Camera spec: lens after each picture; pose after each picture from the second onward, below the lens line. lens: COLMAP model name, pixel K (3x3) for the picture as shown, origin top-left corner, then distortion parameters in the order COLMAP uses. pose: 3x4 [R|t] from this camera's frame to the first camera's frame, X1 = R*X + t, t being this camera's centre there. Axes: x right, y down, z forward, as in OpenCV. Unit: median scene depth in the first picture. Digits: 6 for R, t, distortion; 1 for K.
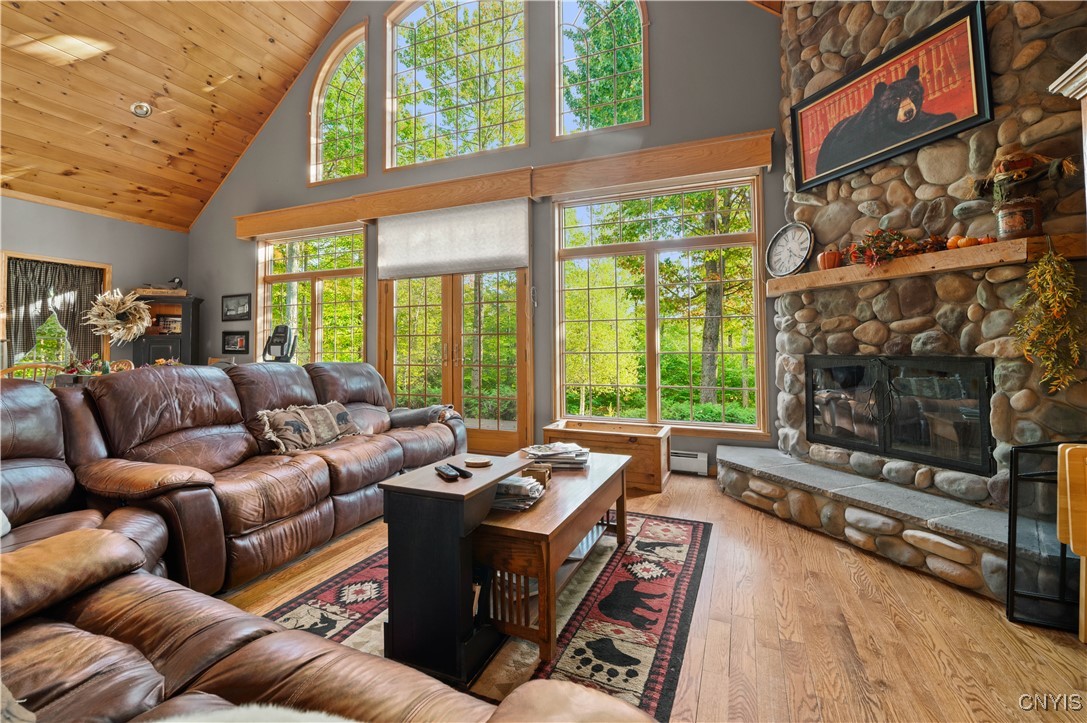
lens RADIAL K [[470.2, 0, 545.3], [0, 470.2, 330.8], [0, 0, 1]] dist [0.001584, 0.002592]
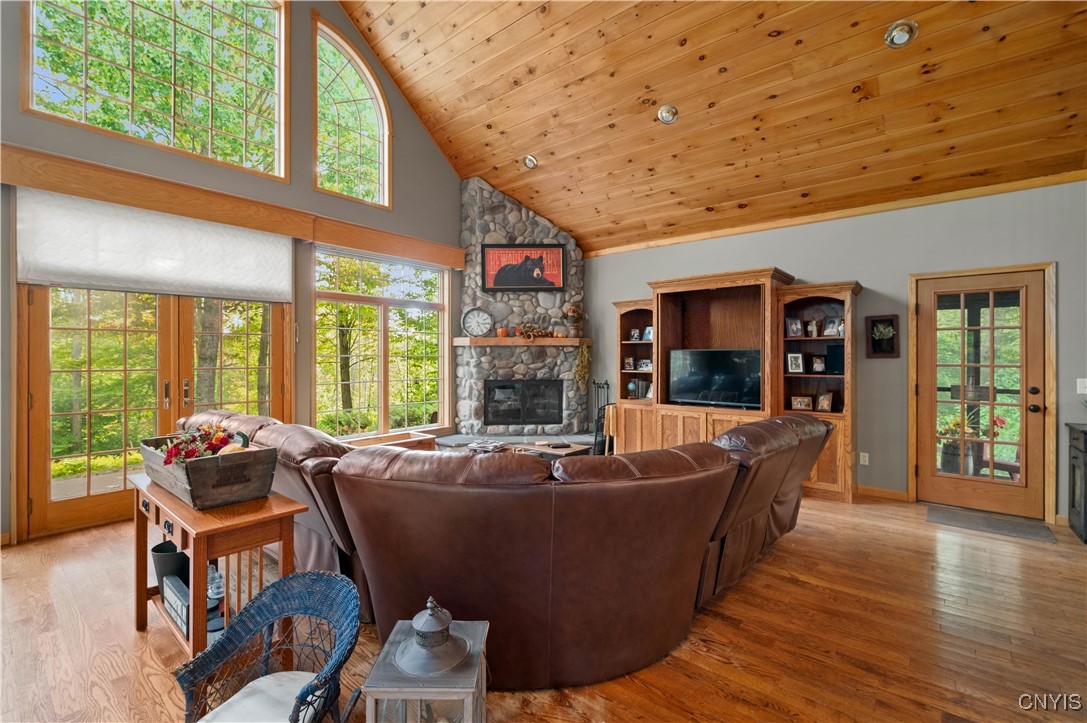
lens RADIAL K [[470.2, 0, 555.6], [0, 470.2, 355.0], [0, 0, 1]] dist [0.001584, 0.002592]
pose [[0.289014, 0.002779, 0.957321, -1.206542], [-0.035136, 0.999353, 0.007706, -0.074945], [-0.956680, -0.035864, 0.288925, 0.199409]]
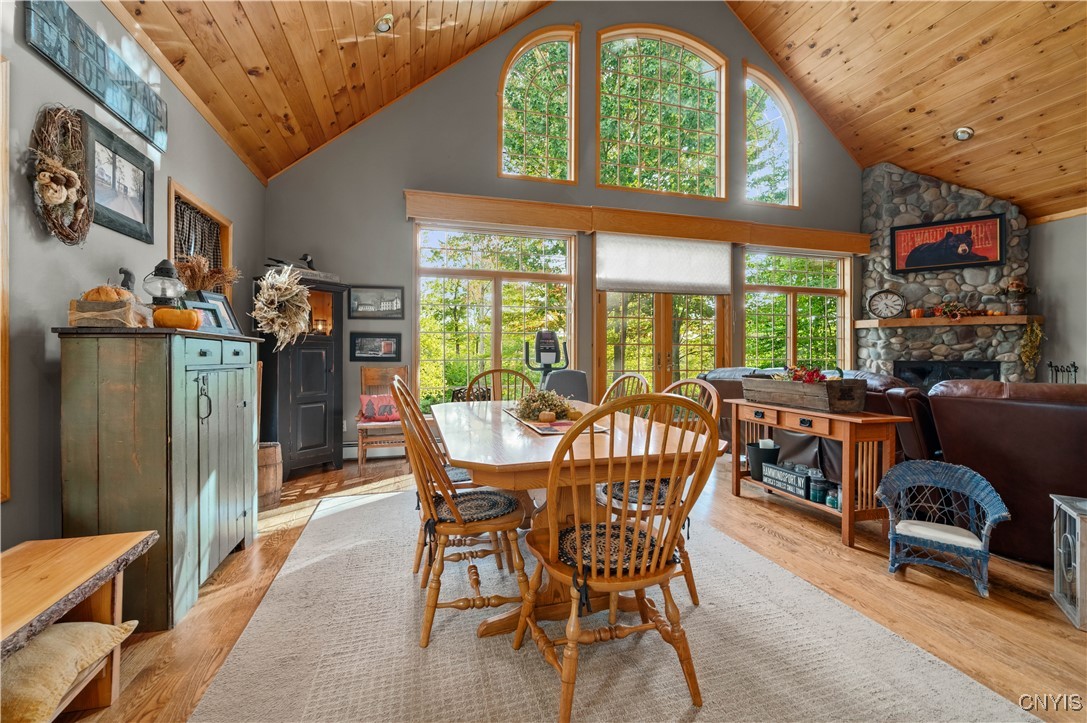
lens RADIAL K [[470.2, 0, 537.3], [0, 470.2, 353.3], [0, 0, 1]] dist [0.001584, 0.002592]
pose [[0.778226, 0.008403, 0.627928, -1.832966], [-0.027616, 0.999401, 0.020853, 0.022168], [-0.627377, -0.033569, 0.777992, 0.443374]]
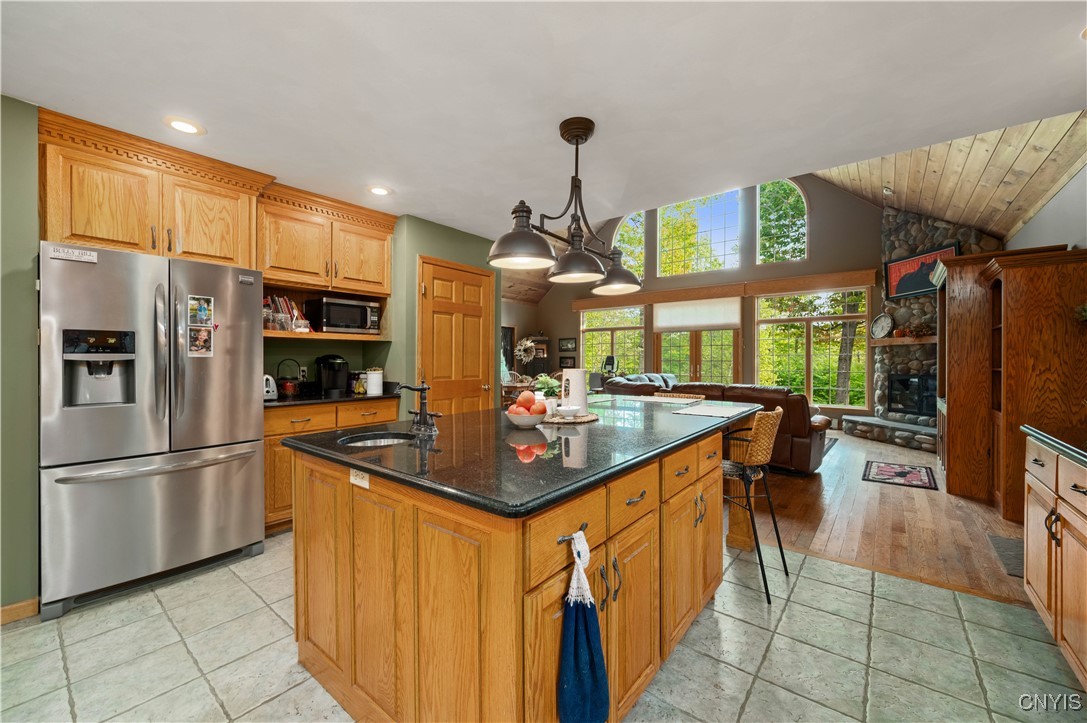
lens RADIAL K [[427.8, 0, 547.2], [0, 427.8, 362.2], [0, 0, 1]] dist [0.004041, -0.000227]
pose [[0.961573, 0.007885, -0.274437, -0.476856], [0.003359, 0.999175, 0.040477, -0.096126], [0.274530, -0.039844, 0.960753, -1.487359]]
